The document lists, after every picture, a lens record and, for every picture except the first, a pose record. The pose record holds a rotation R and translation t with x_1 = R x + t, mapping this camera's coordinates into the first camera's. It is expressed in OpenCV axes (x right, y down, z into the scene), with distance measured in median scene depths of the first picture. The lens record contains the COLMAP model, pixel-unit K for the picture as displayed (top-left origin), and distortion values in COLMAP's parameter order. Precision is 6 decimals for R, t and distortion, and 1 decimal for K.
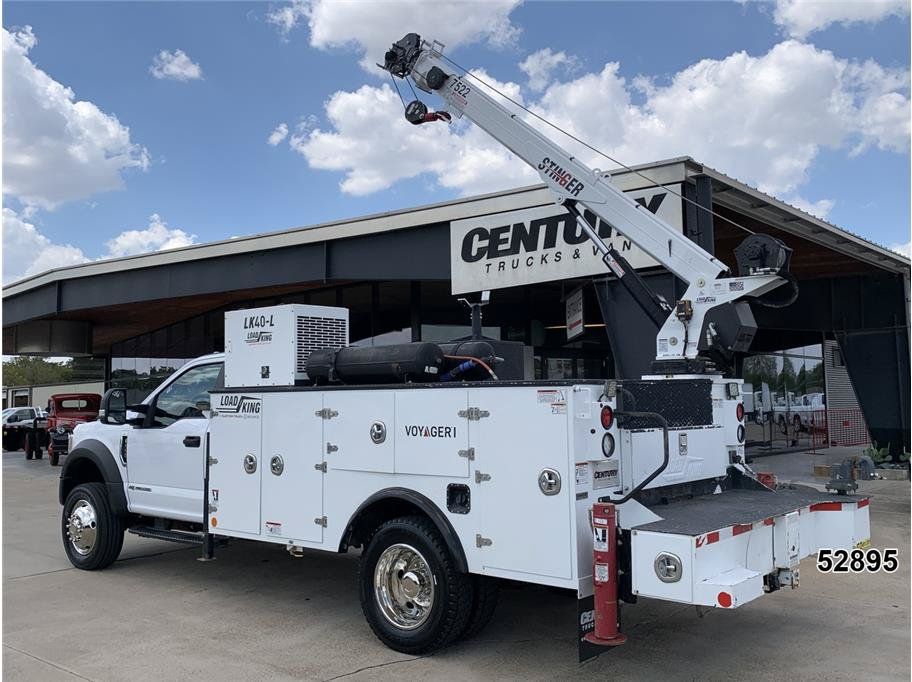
lens RADIAL K [[860.0, 0, 444.9], [0, 860.0, 338.9], [0, 0, 1]] dist [0.151530, -0.425135]
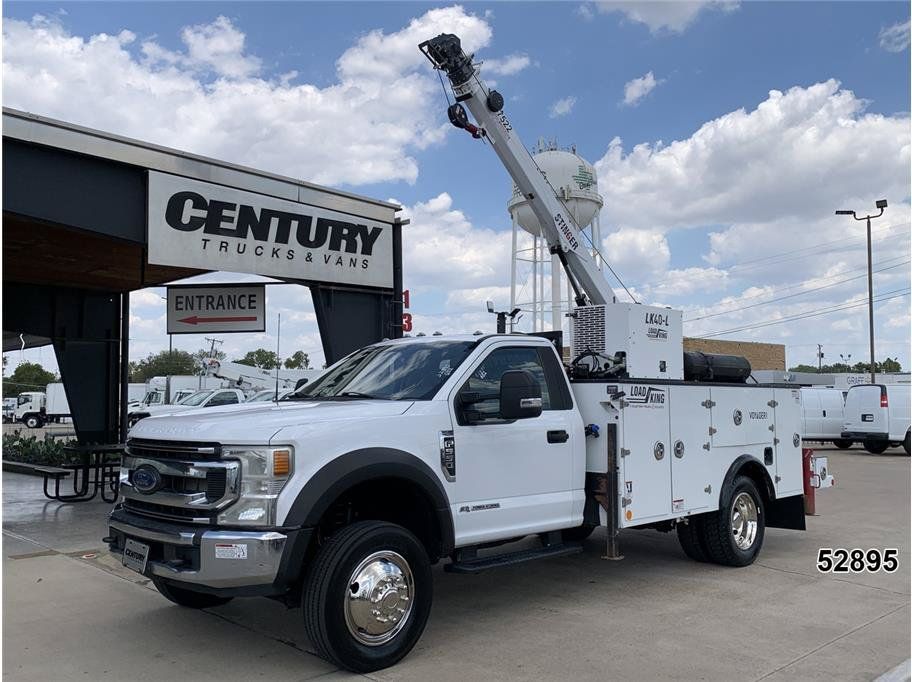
lens RADIAL K [[811.3, 0, 451.9], [0, 811.3, 346.3], [0, 0, 1]] dist [0.188559, -0.533098]
pose [[0.084073, 0.078860, 0.993334, -1.225516], [-0.067910, 0.994999, -0.073245, 0.103954], [-0.994143, -0.061300, 0.089008, 1.136756]]
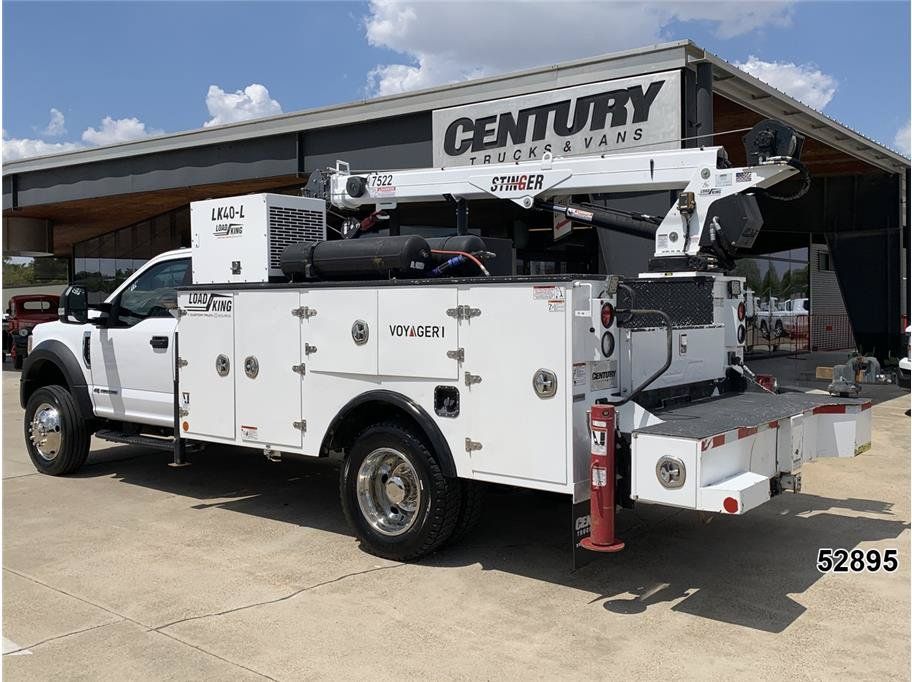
lens RADIAL K [[874.6, 0, 449.3], [0, 874.6, 341.1], [0, 0, 1]] dist [0.170157, -0.504761]
pose [[0.999479, 0.002213, 0.032196, -0.009517], [-0.005747, 0.993903, 0.110105, 0.010637], [-0.031756, -0.110233, 0.993398, 0.043389]]
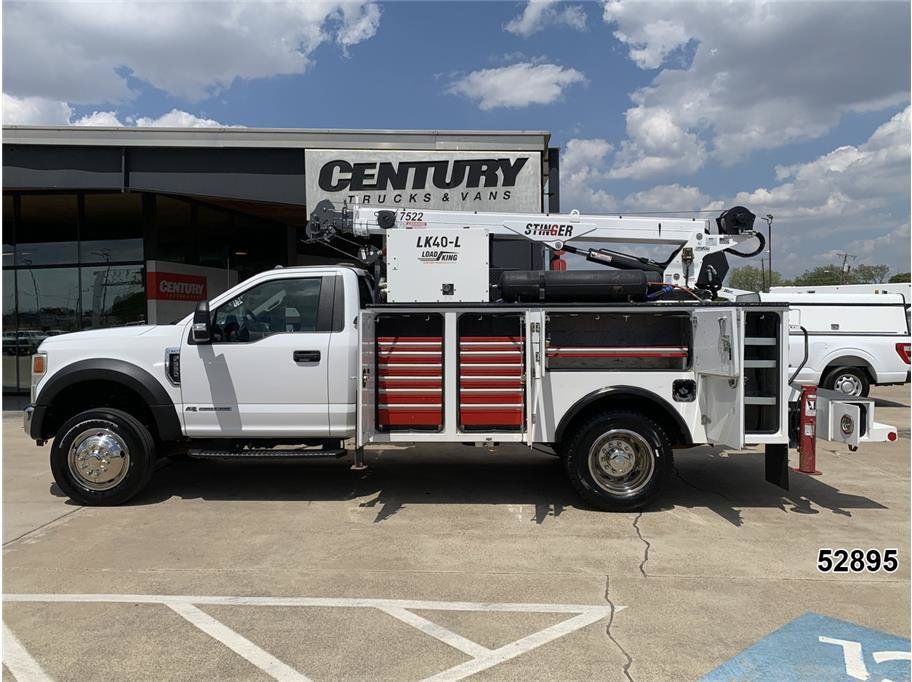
lens RADIAL K [[768.4, 0, 455.1], [0, 768.4, 343.1], [0, 0, 1]] dist [0.141311, -0.279089]
pose [[0.778725, -0.009509, 0.627293, -0.777787], [-0.048930, 0.995919, 0.075839, 0.030959], [-0.625454, -0.089751, 0.775082, 0.235757]]
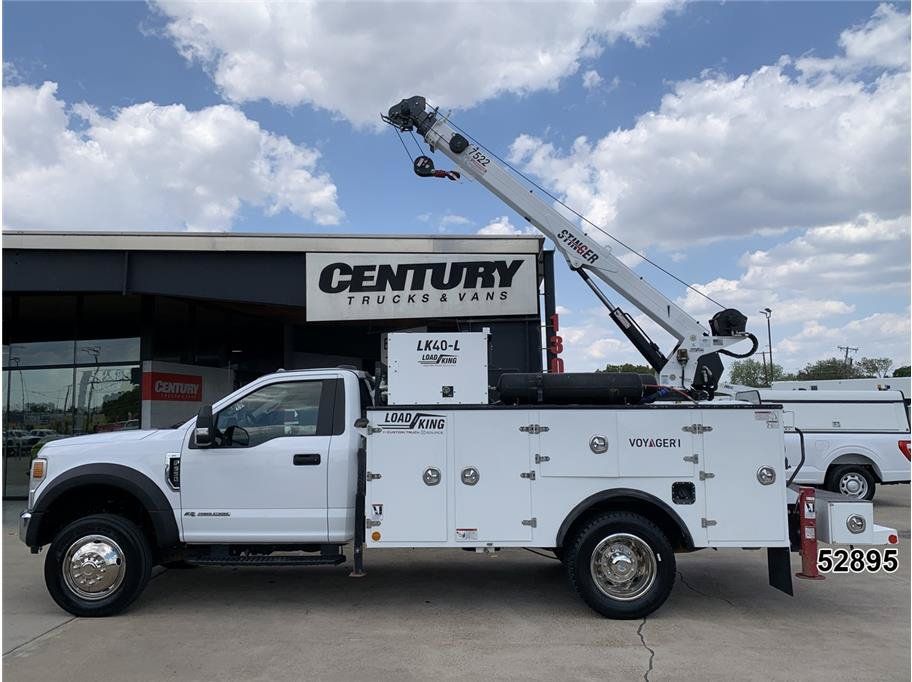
lens RADIAL K [[788.3, 0, 456.0], [0, 788.3, 341.0], [0, 0, 1]] dist [0.121269, -0.212919]
pose [[0.774960, 0.064575, 0.628703, -0.806375], [-0.044737, 0.997876, -0.047349, 0.020343], [-0.630425, 0.008567, 0.776202, 0.208234]]
